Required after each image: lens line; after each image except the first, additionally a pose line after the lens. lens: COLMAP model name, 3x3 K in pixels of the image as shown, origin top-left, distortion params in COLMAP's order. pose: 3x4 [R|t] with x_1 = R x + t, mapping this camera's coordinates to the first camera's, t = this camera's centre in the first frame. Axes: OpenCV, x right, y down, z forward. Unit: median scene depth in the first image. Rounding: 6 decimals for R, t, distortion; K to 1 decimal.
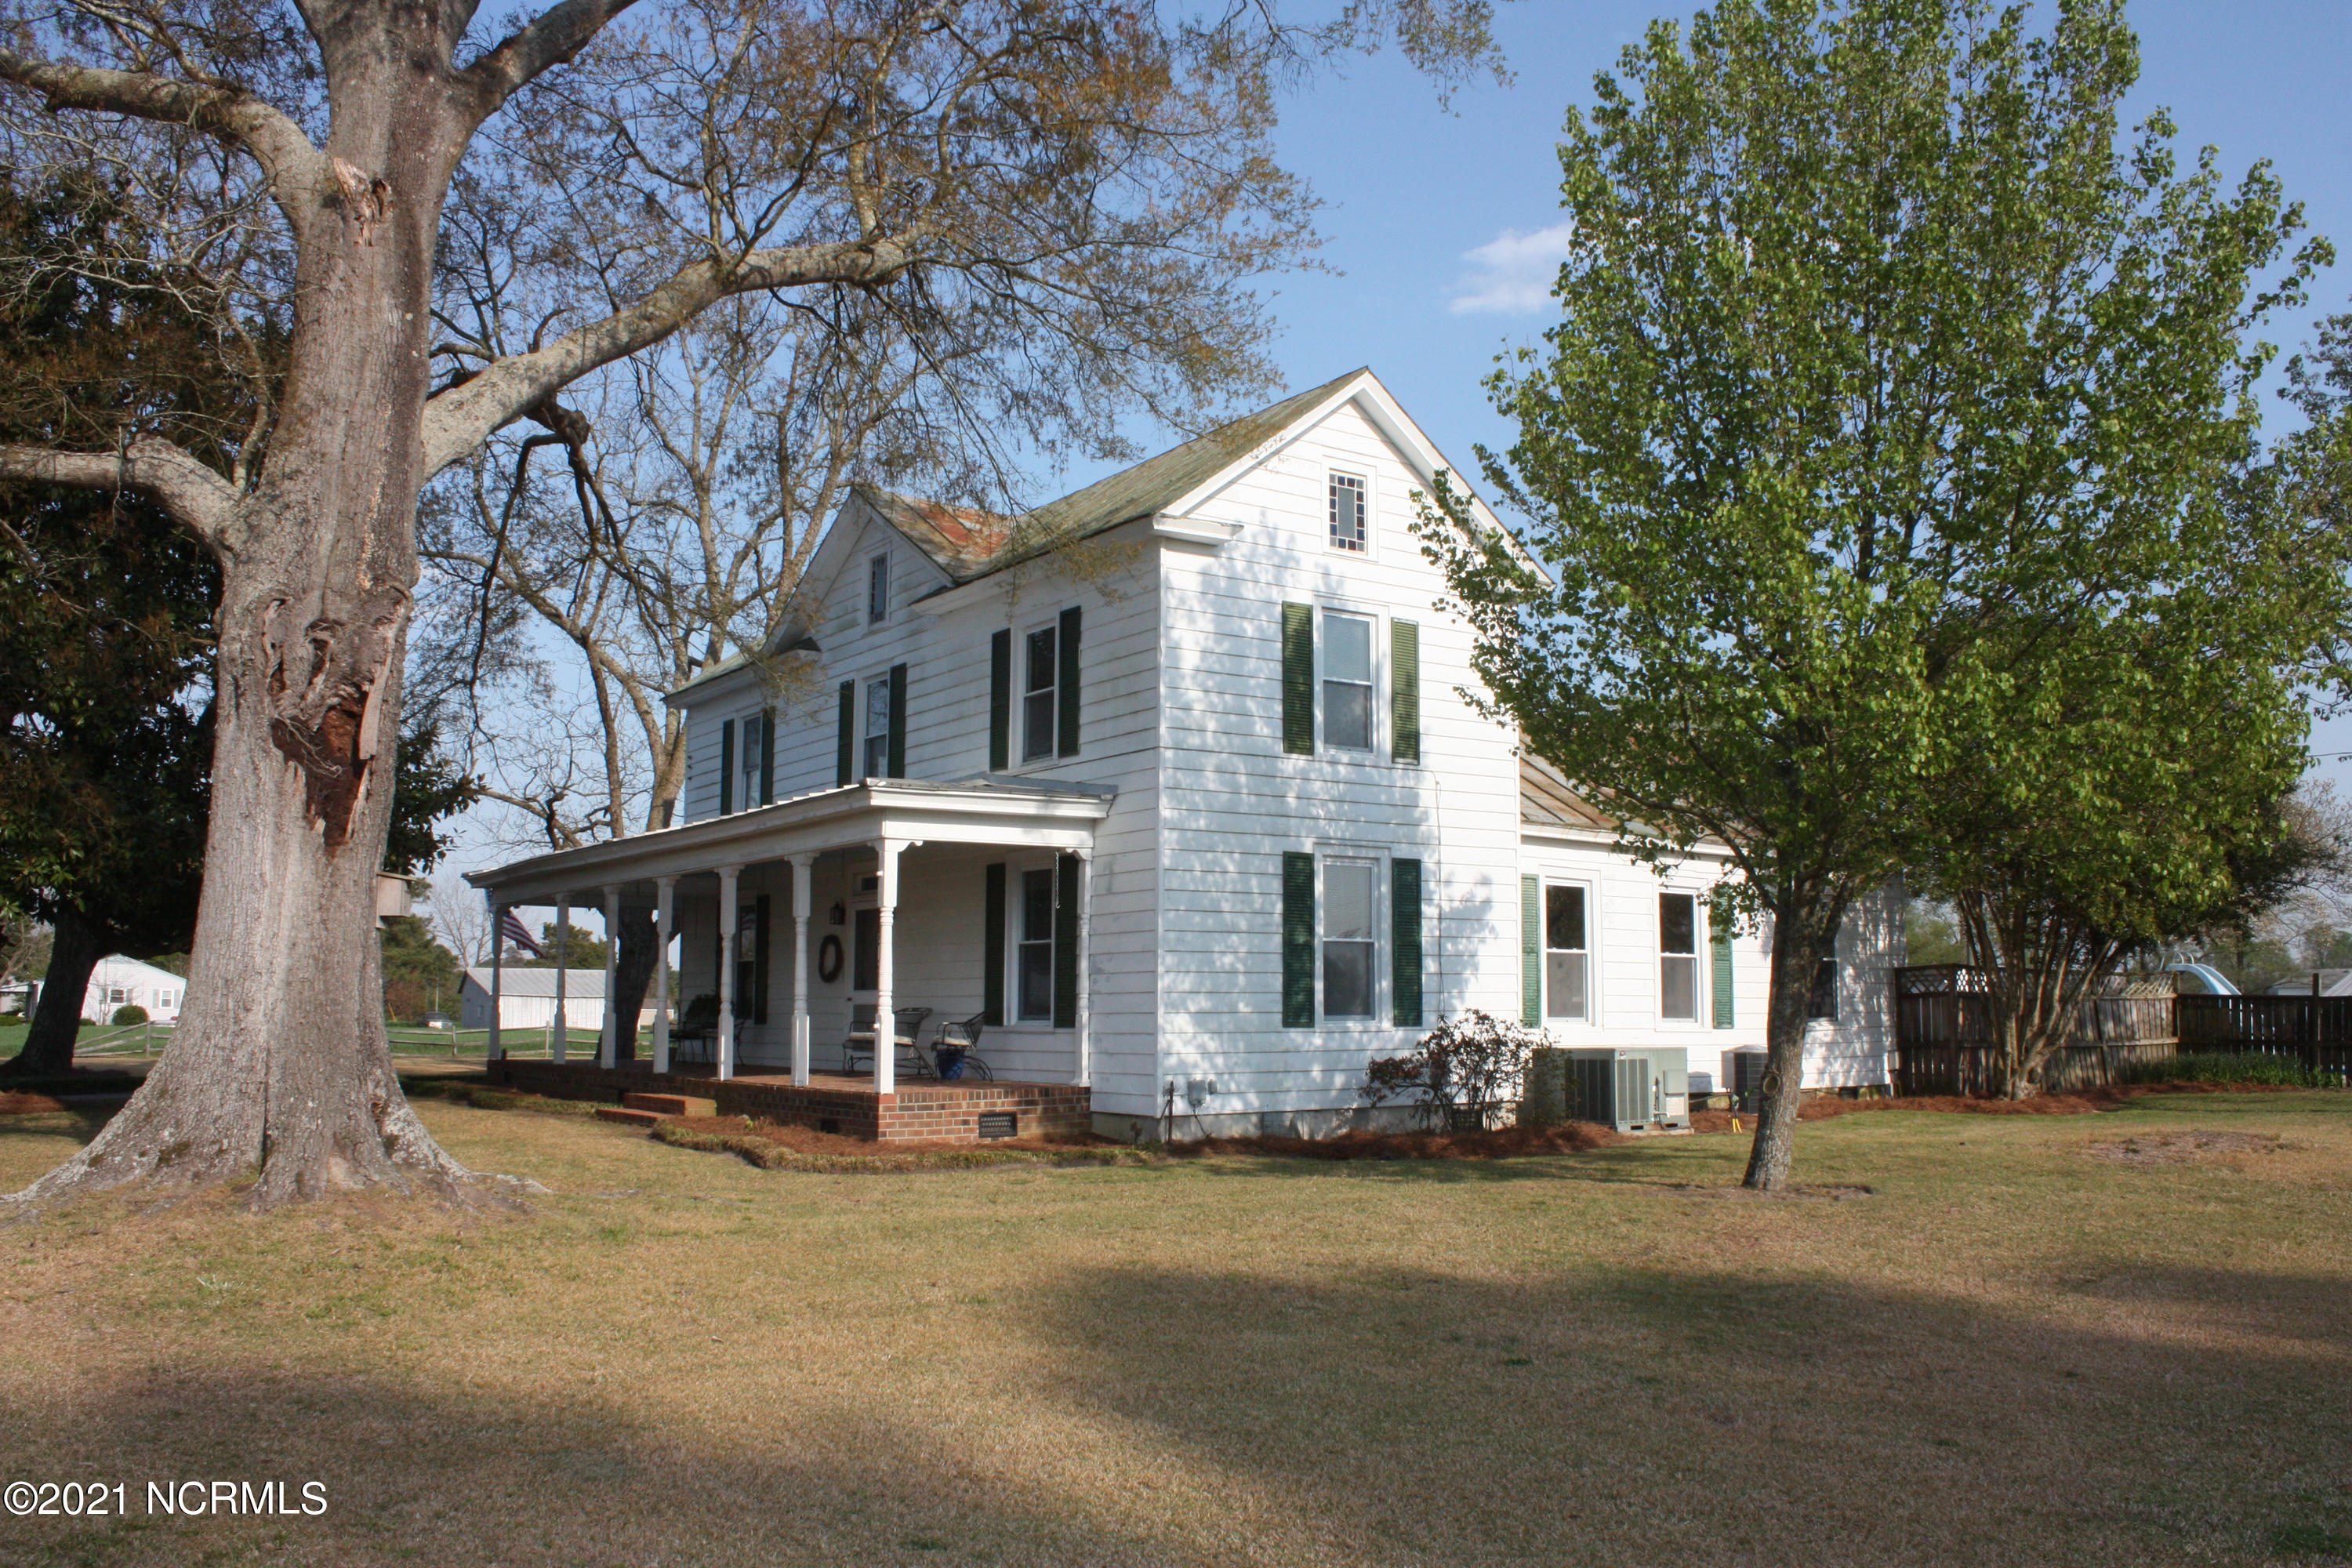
lens RADIAL K [[1974.6, 0, 1176.0], [0, 1974.6, 784.0], [0, 0, 1]] dist [-0.159957, 0.116776]
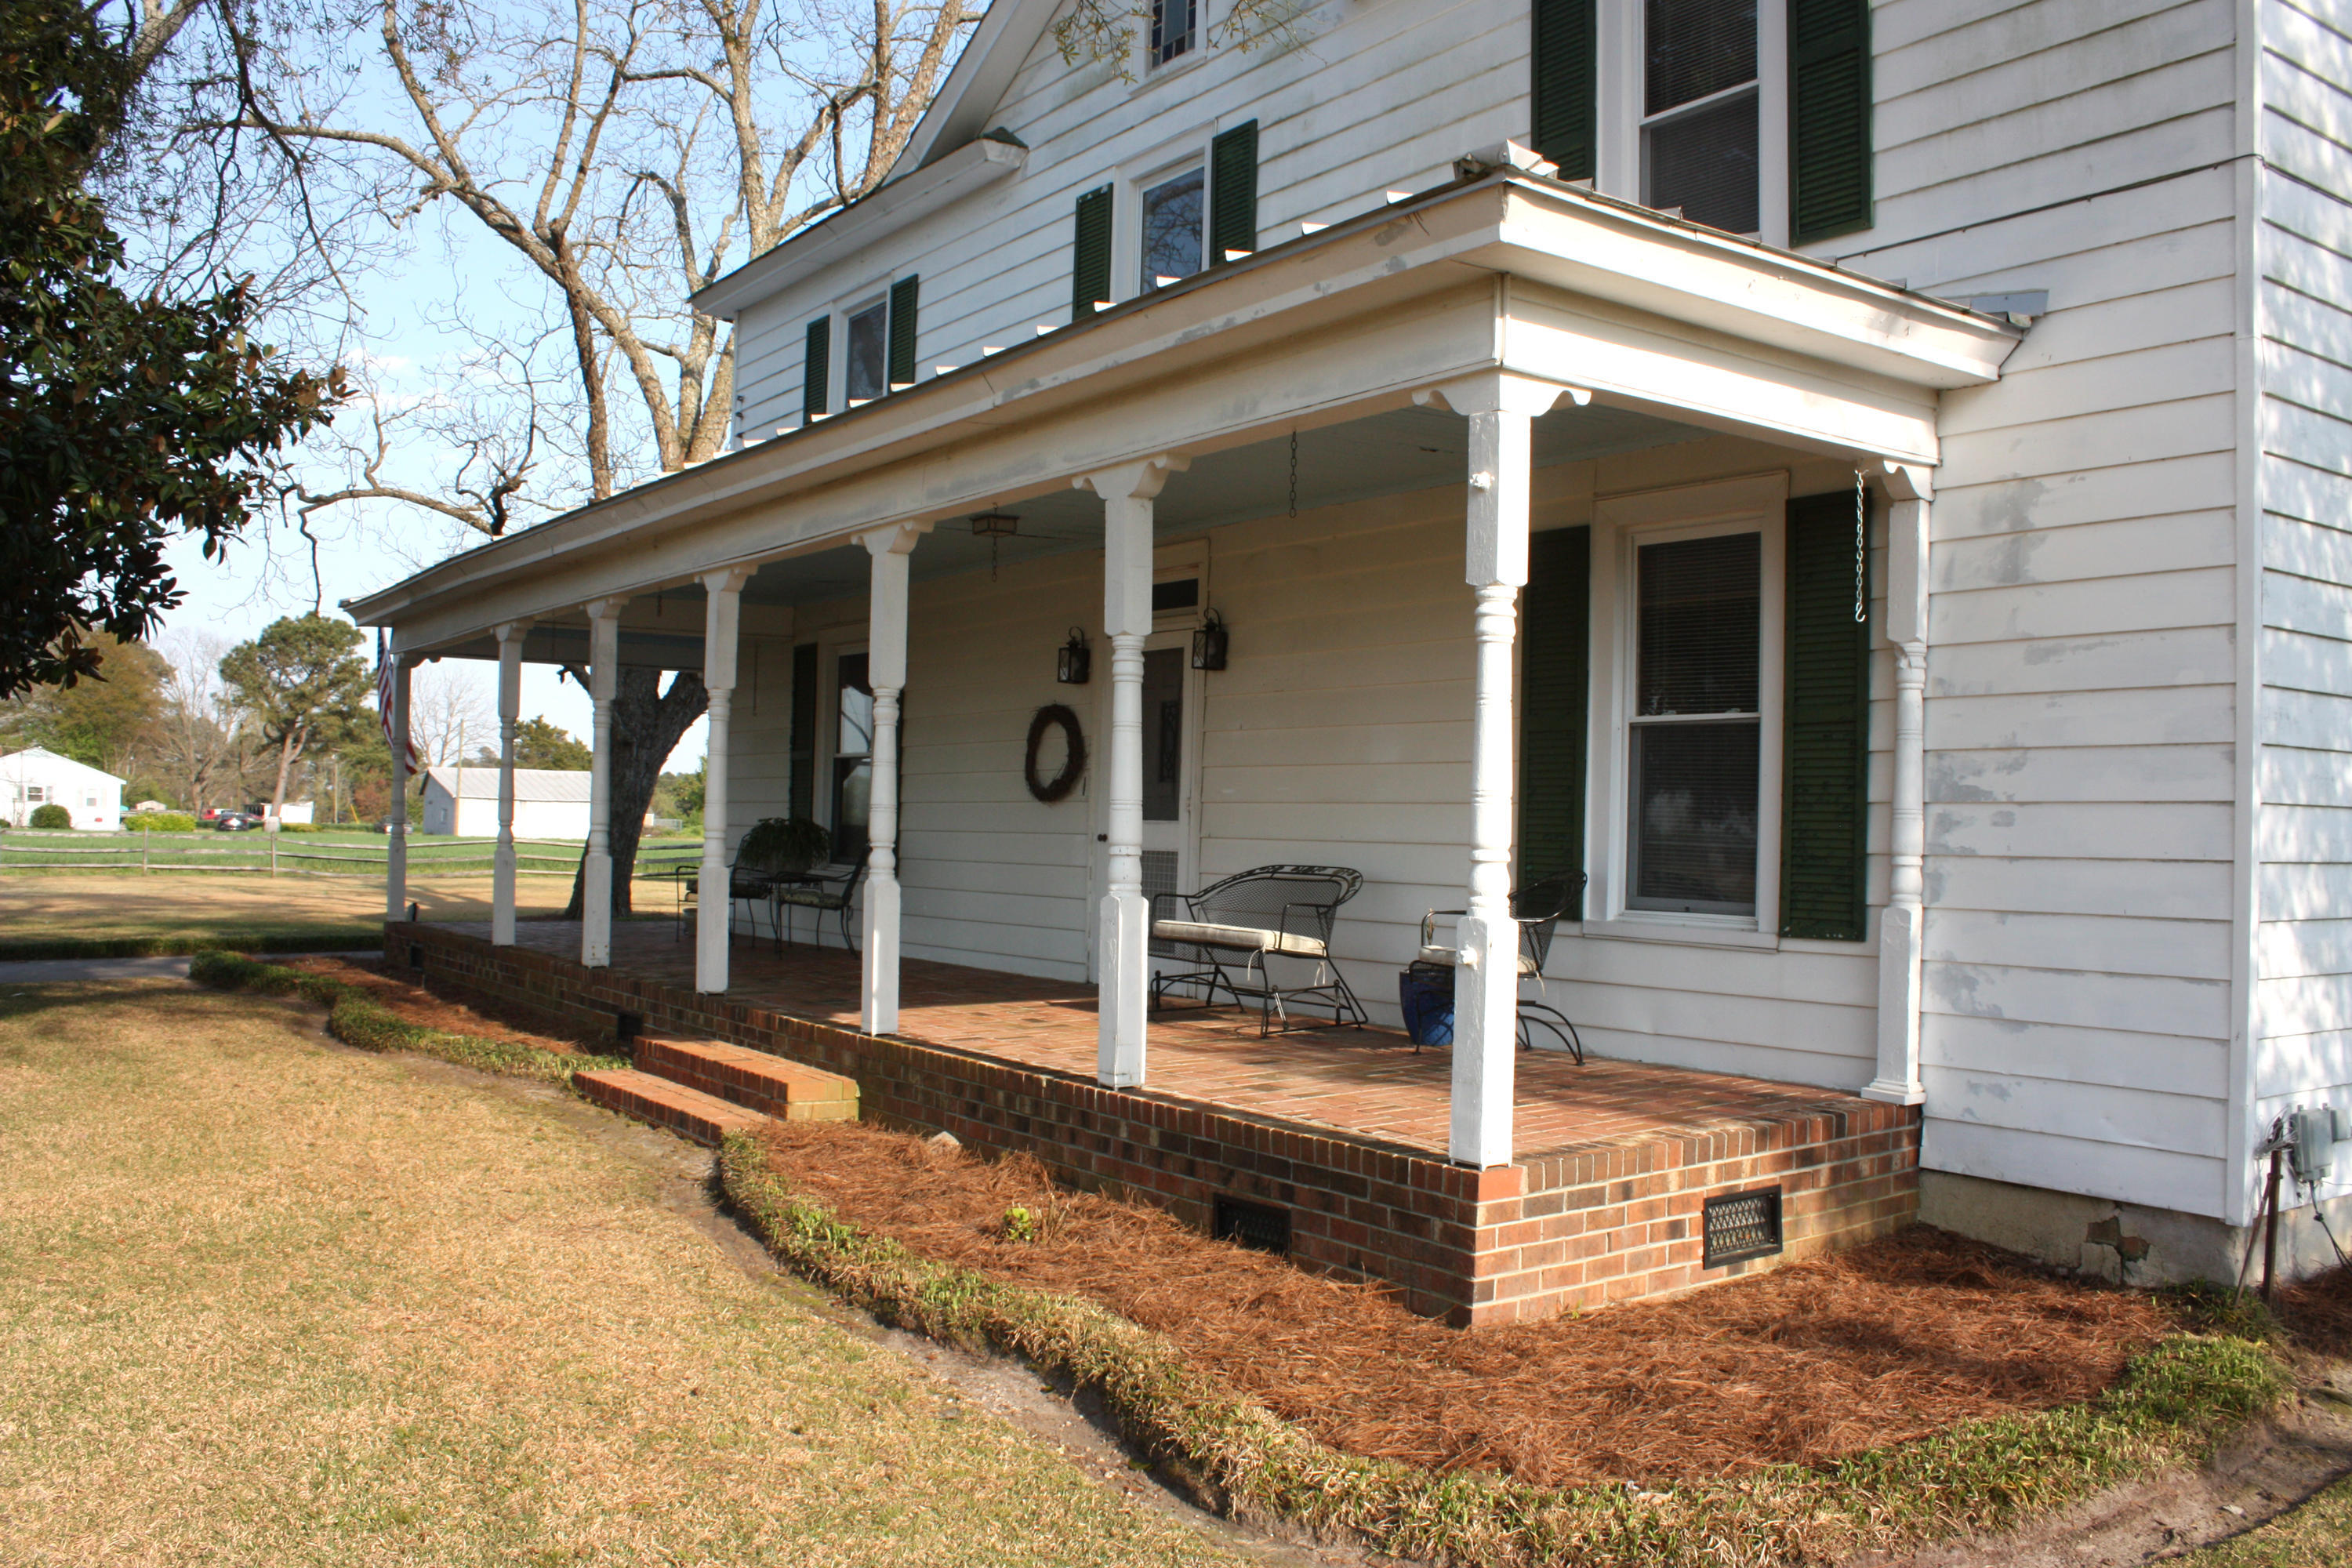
lens RADIAL K [[1974.6, 0, 1176.0], [0, 1974.6, 784.0], [0, 0, 1]] dist [-0.159957, 0.116776]
pose [[0.999685, 0.021341, 0.013211, -0.174346], [-0.022501, 0.995225, 0.094976, 0.056169], [-0.011121, -0.095244, 0.995392, 0.582692]]
